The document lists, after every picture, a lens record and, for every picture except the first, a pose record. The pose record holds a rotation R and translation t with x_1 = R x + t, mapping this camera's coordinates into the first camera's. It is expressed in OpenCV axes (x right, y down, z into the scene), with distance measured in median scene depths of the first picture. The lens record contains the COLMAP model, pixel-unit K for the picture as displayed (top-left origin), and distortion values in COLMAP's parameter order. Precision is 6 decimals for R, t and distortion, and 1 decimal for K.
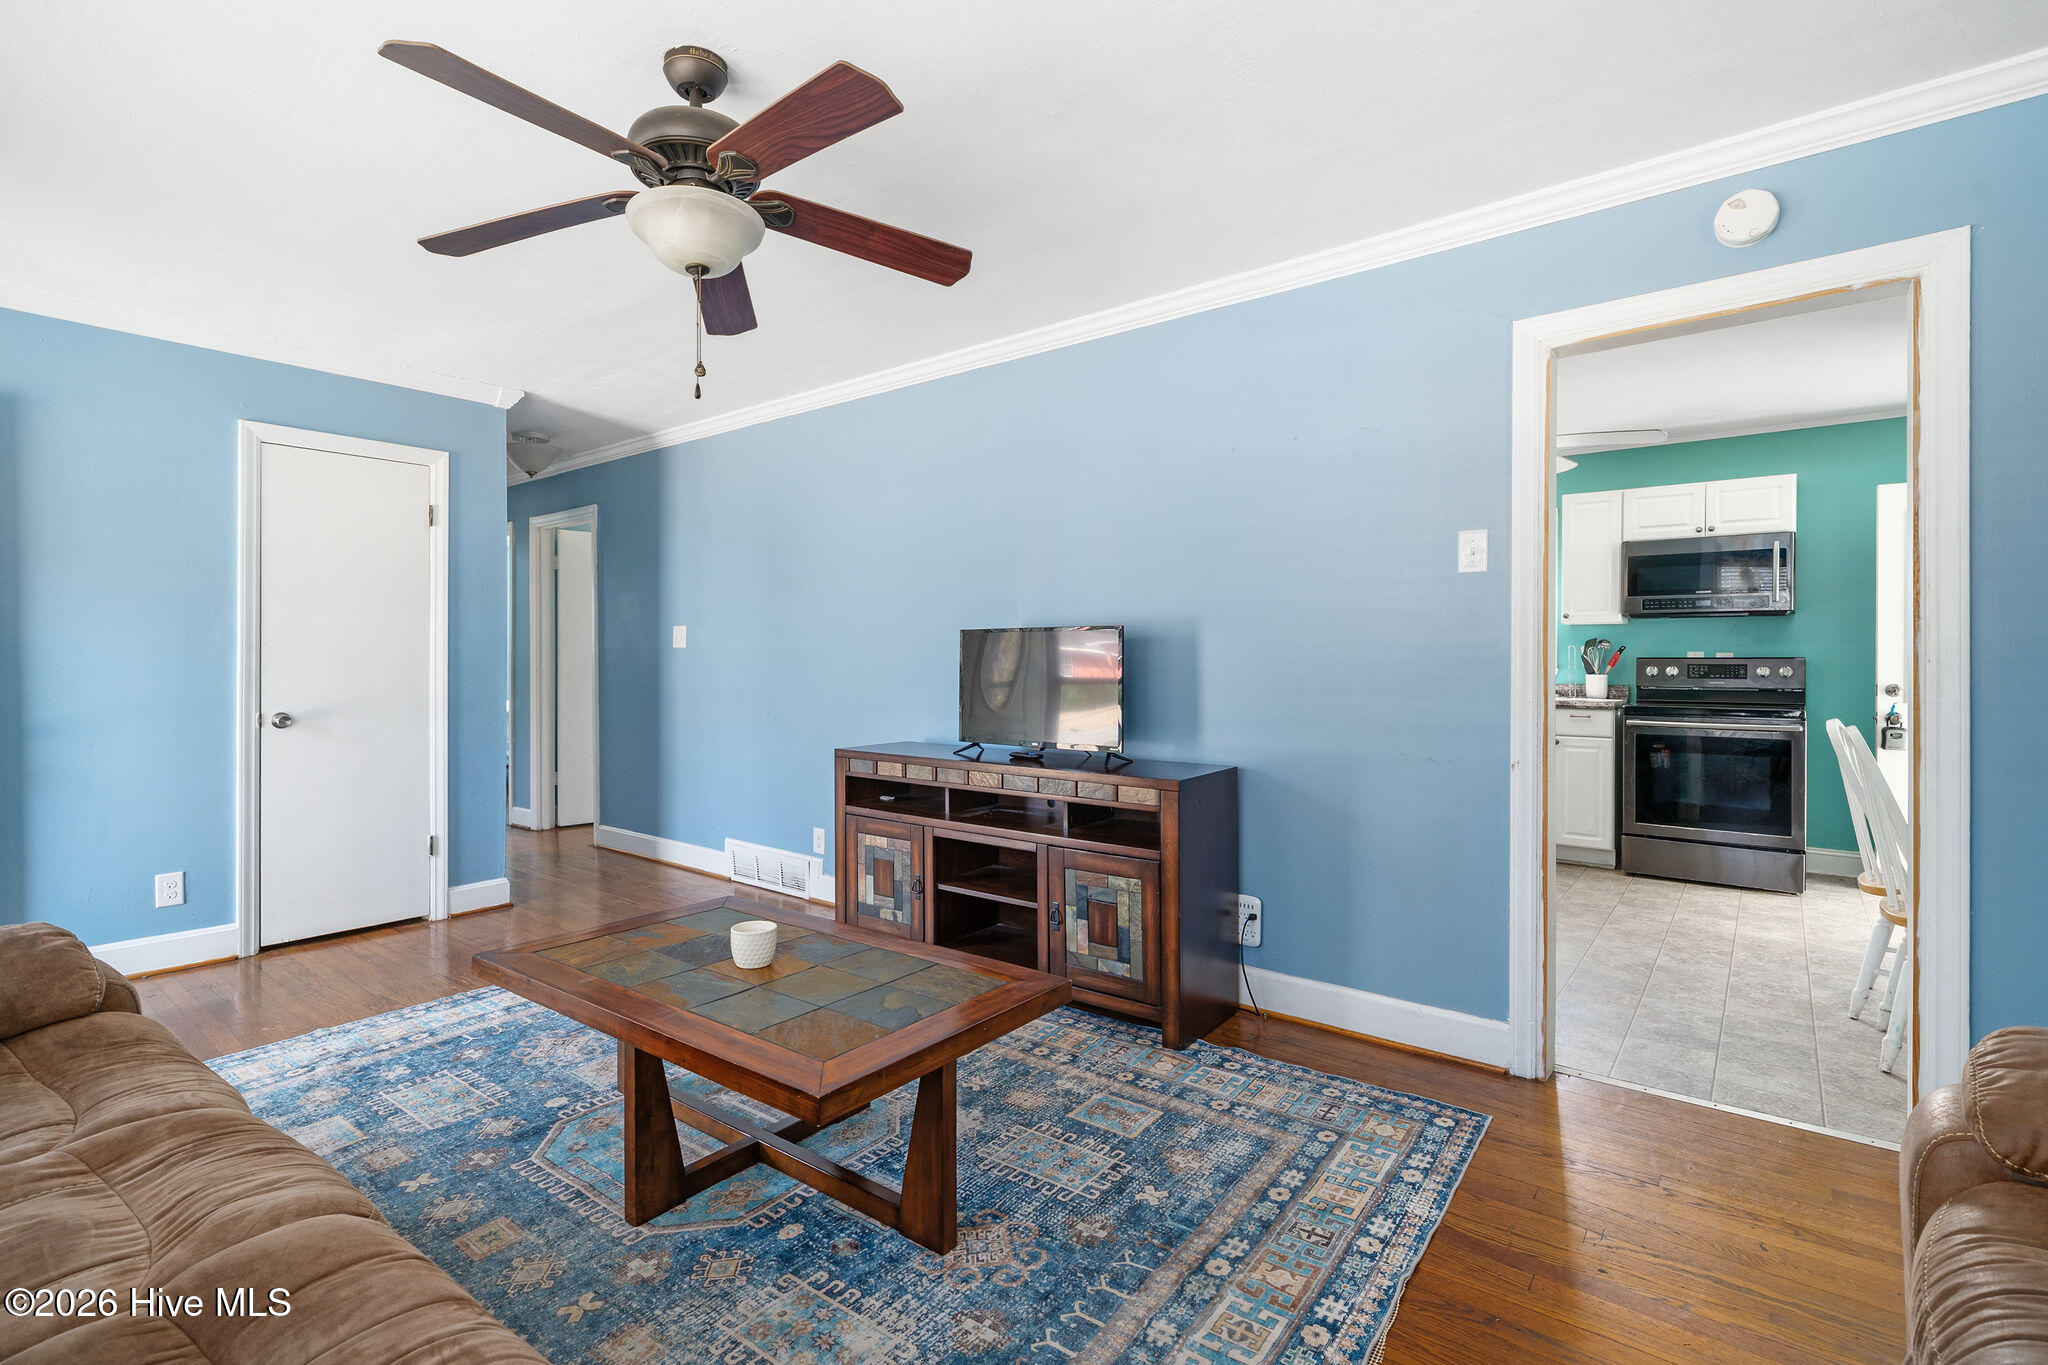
lens RADIAL K [[955.0, 0, 995.3], [0, 955.0, 661.2], [0, 0, 1]] dist [-0.001488, -0.000064]
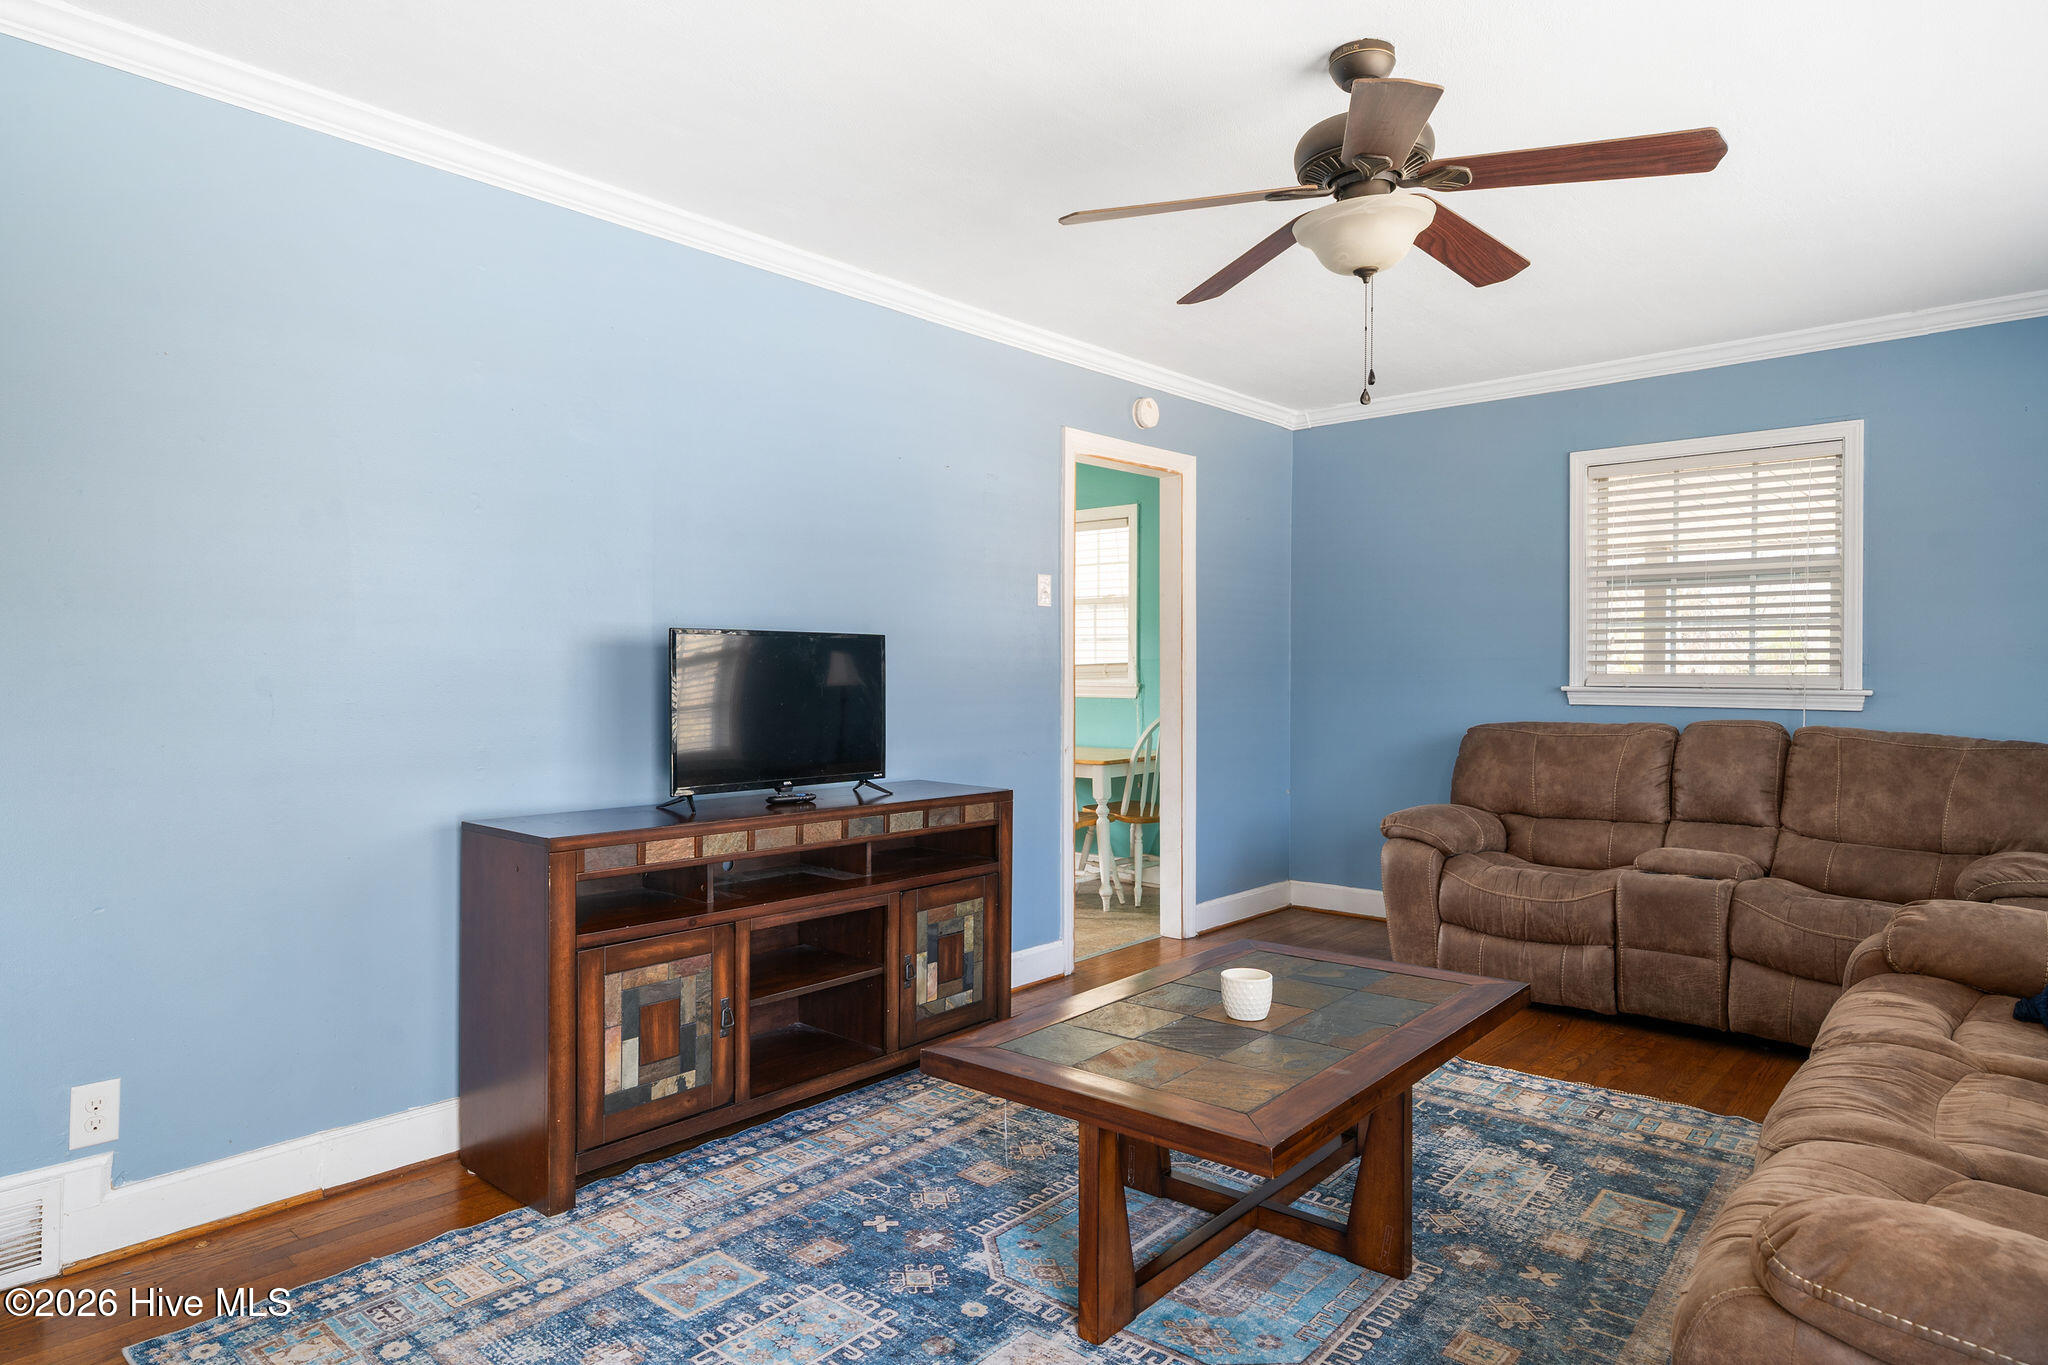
lens RADIAL K [[1185.0, 0, 1026.3], [0, 1185.0, 669.4], [0, 0, 1]] dist [0.002689, 0.000062]
pose [[0.041837, 0.002162, 0.999122, -1.062826], [0.002556, 0.999994, -0.002271, -0.003004], [-0.999121, 0.002648, 0.041832, 0.899838]]
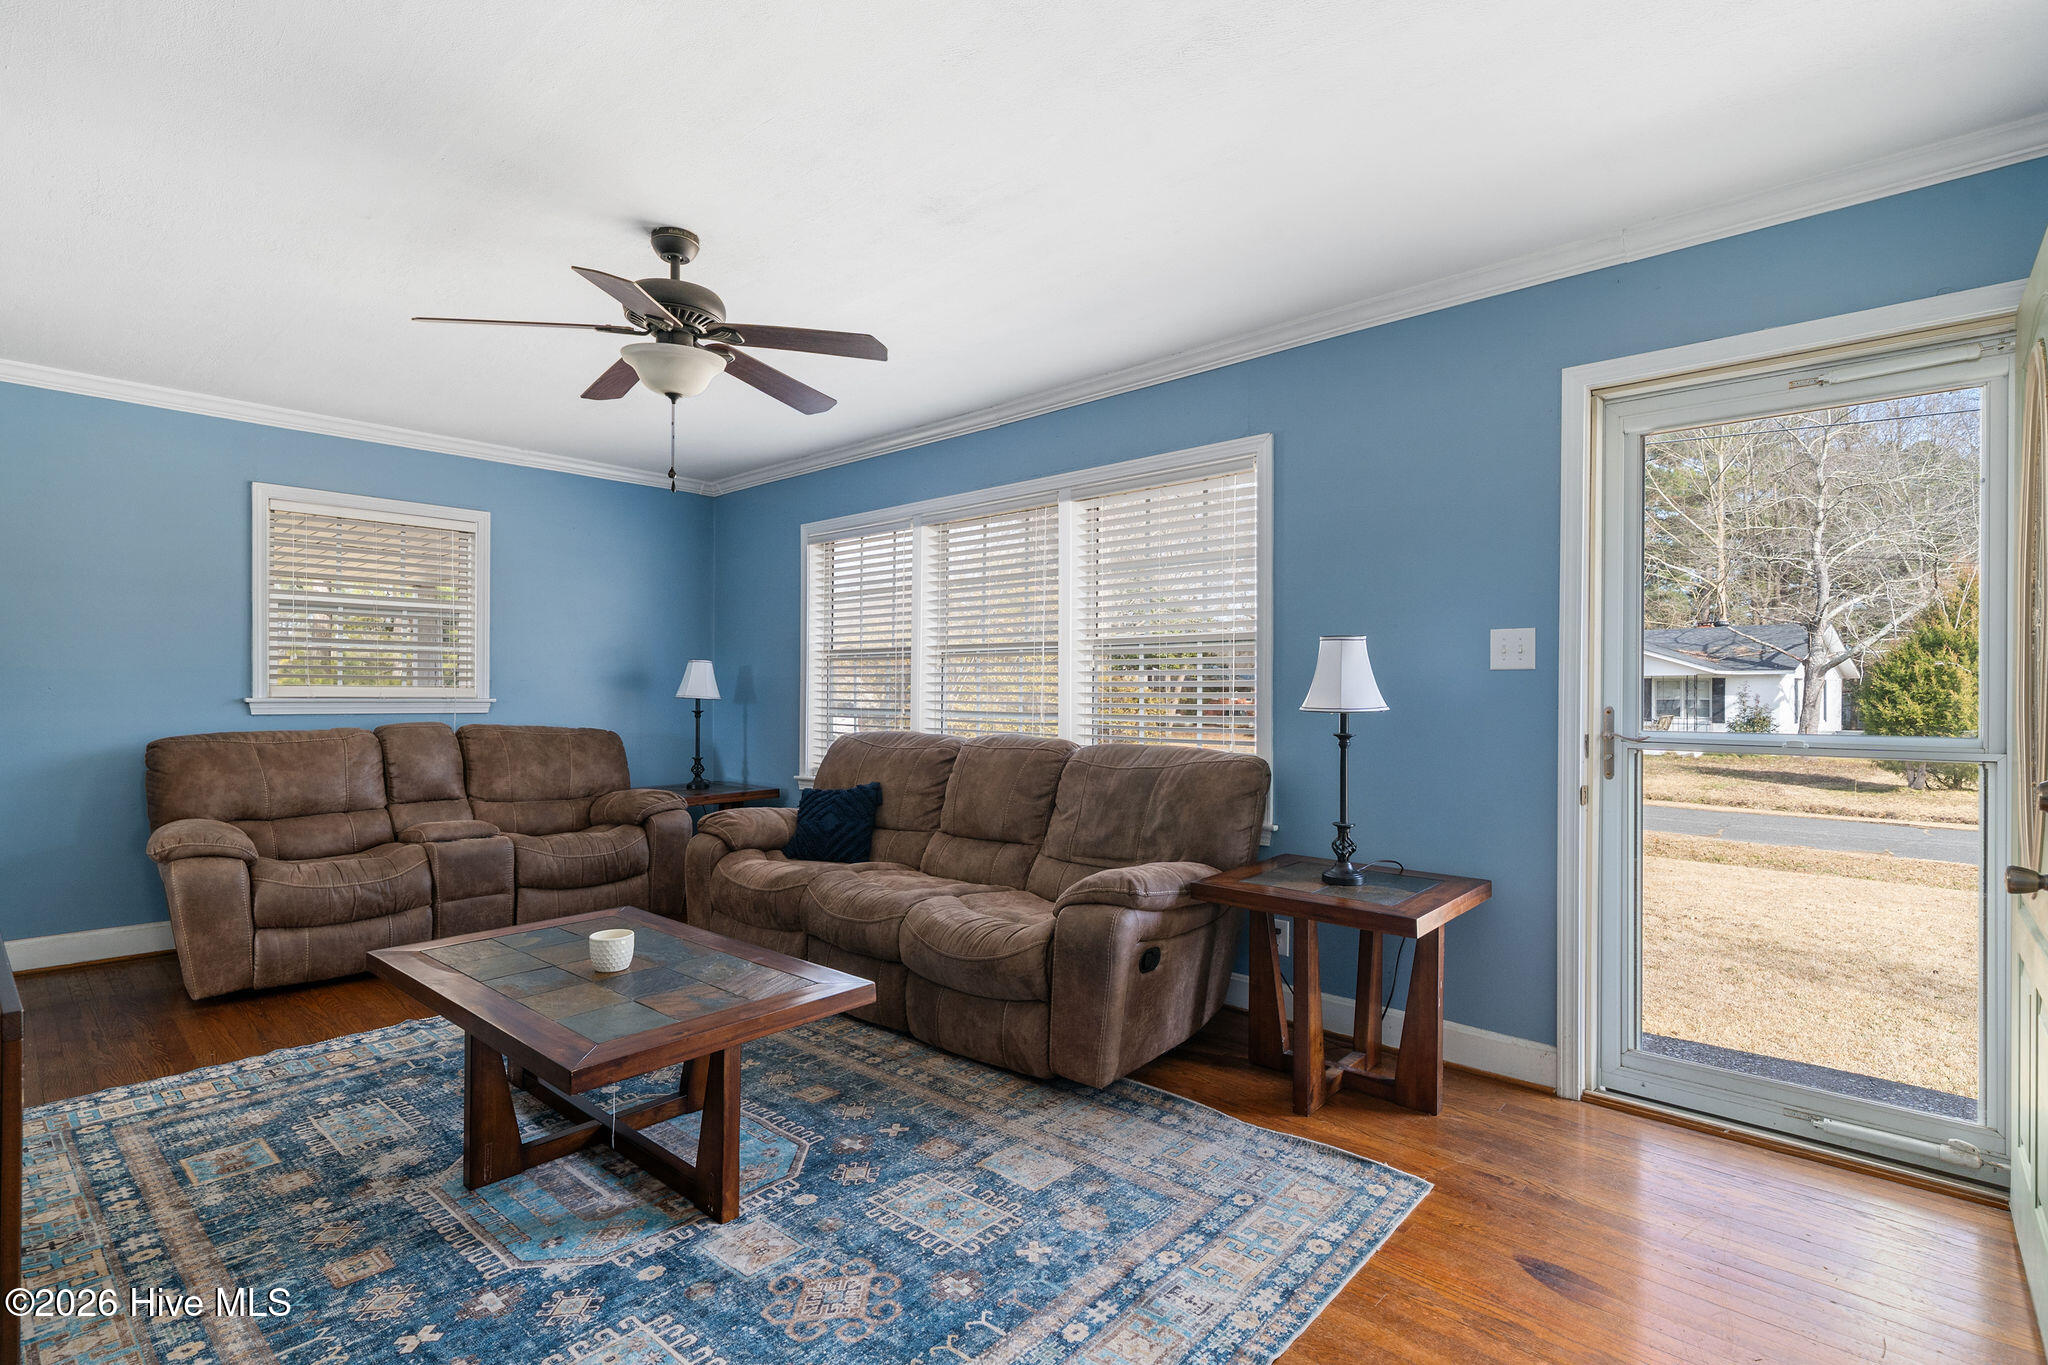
lens RADIAL K [[981.6, 0, 1001.4], [0, 981.6, 687.5], [0, 0, 1]] dist [-0.002071, 0.000342]
pose [[-0.997117, -0.005545, 0.075681, -0.606012], [-0.005365, 0.999982, 0.002578, -0.007341], [-0.075694, 0.002165, -0.997129, 1.618756]]
